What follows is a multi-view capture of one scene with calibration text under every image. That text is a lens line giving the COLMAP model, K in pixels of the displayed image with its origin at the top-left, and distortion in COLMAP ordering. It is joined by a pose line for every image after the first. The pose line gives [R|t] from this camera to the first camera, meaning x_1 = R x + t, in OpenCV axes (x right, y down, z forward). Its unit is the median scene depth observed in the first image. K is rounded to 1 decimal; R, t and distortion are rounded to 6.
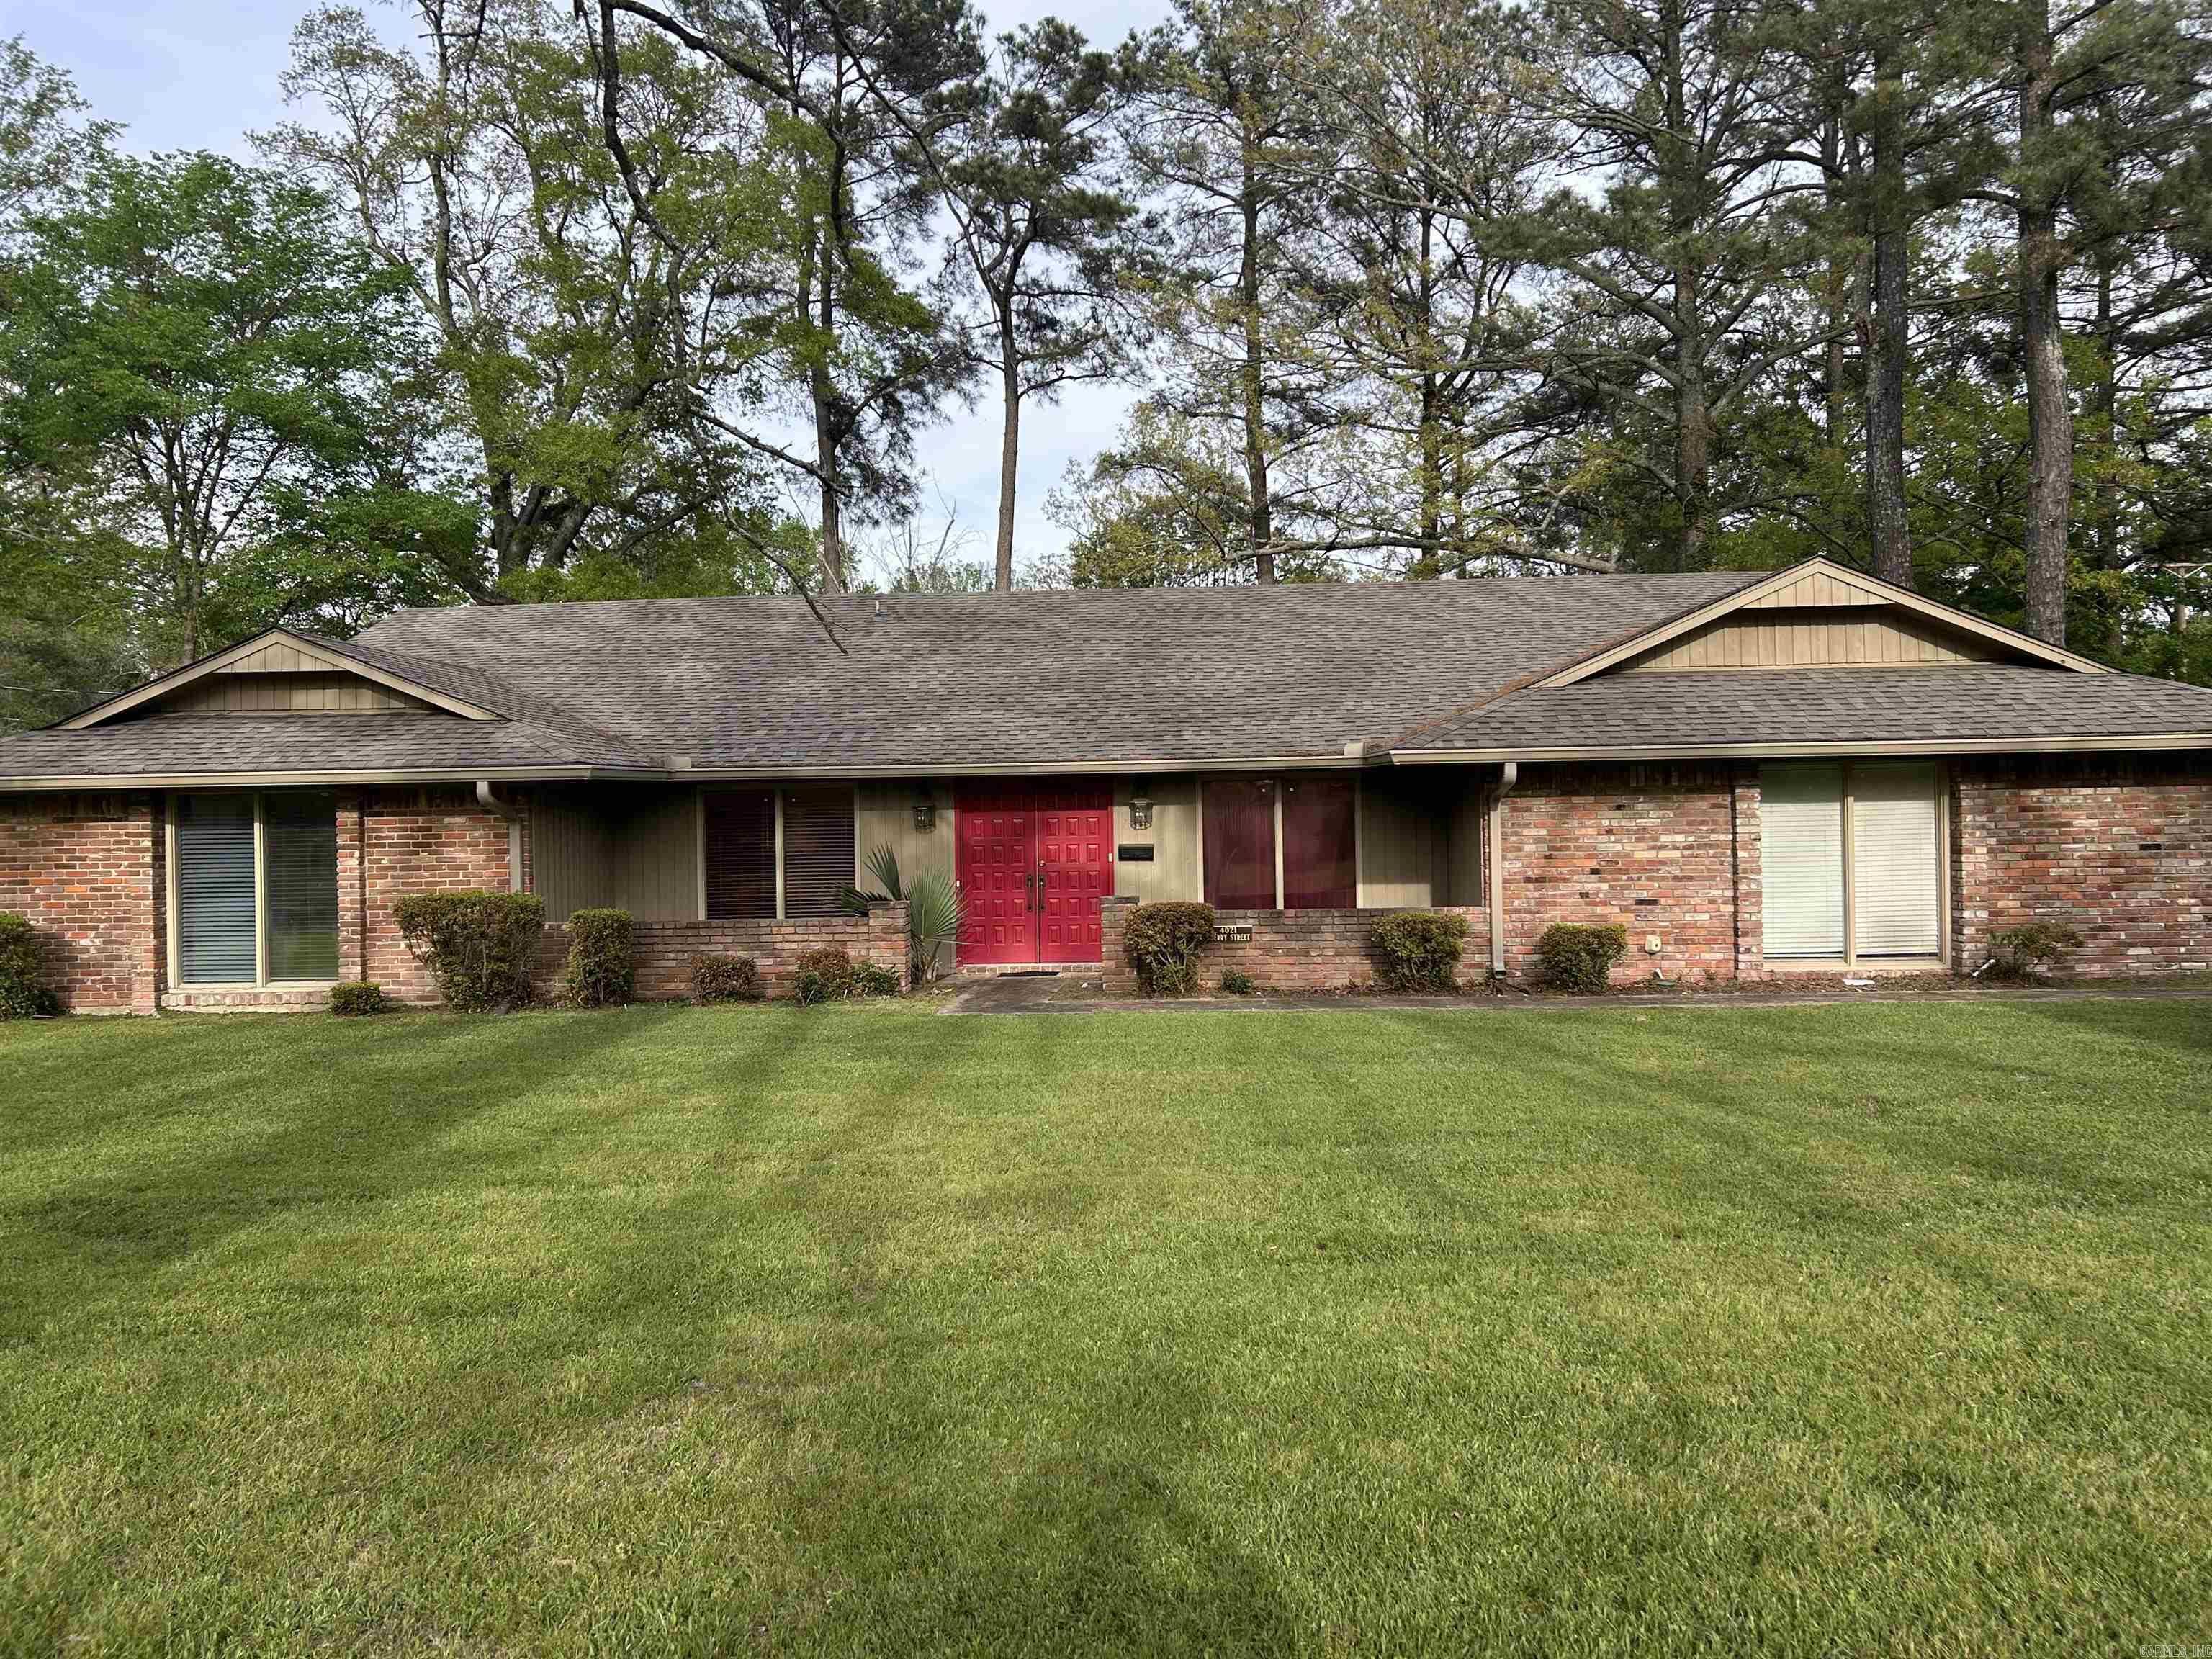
lens RADIAL K [[1652.1, 0, 1106.0], [0, 1652.1, 829.5], [0, 0, 1]] dist [0.113260, -0.155534]
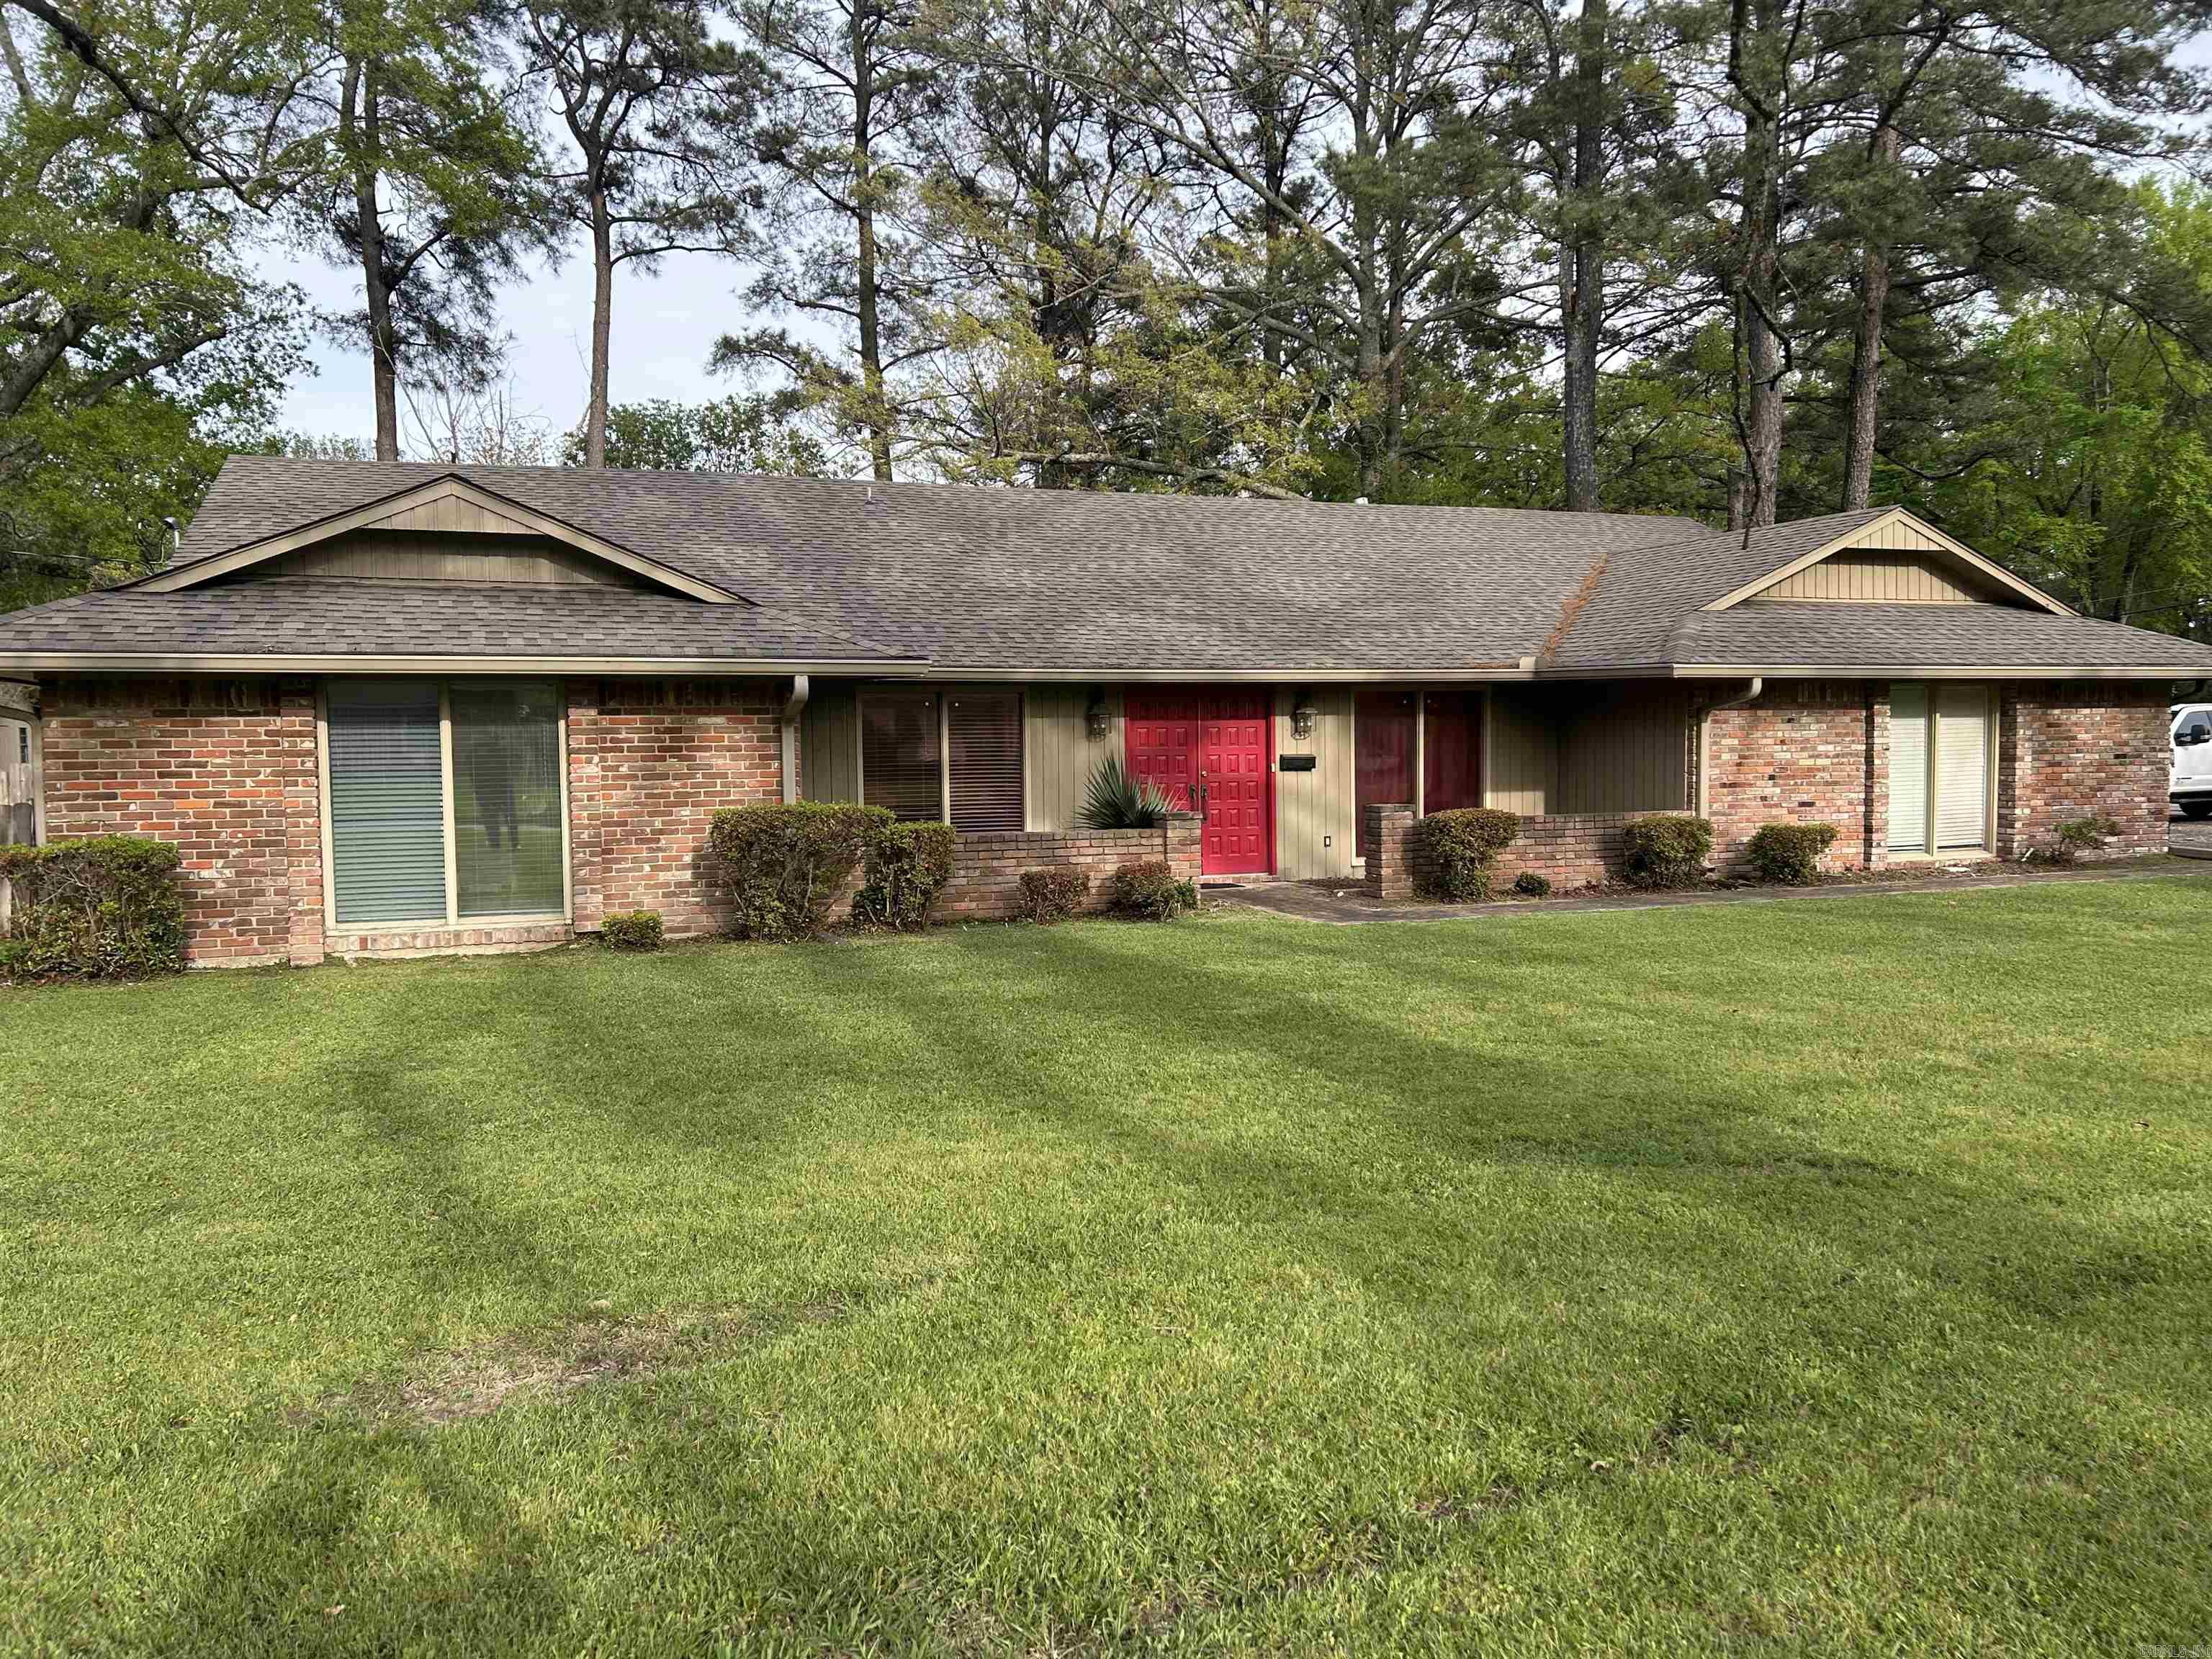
lens RADIAL K [[1652.1, 0, 1106.0], [0, 1652.1, 829.5], [0, 0, 1]] dist [0.113260, -0.155534]
pose [[0.915767, -0.014316, 0.401454, -0.543671], [-0.005013, 0.998880, 0.047056, 0.008983], [-0.401678, -0.045105, 0.914670, 0.142299]]
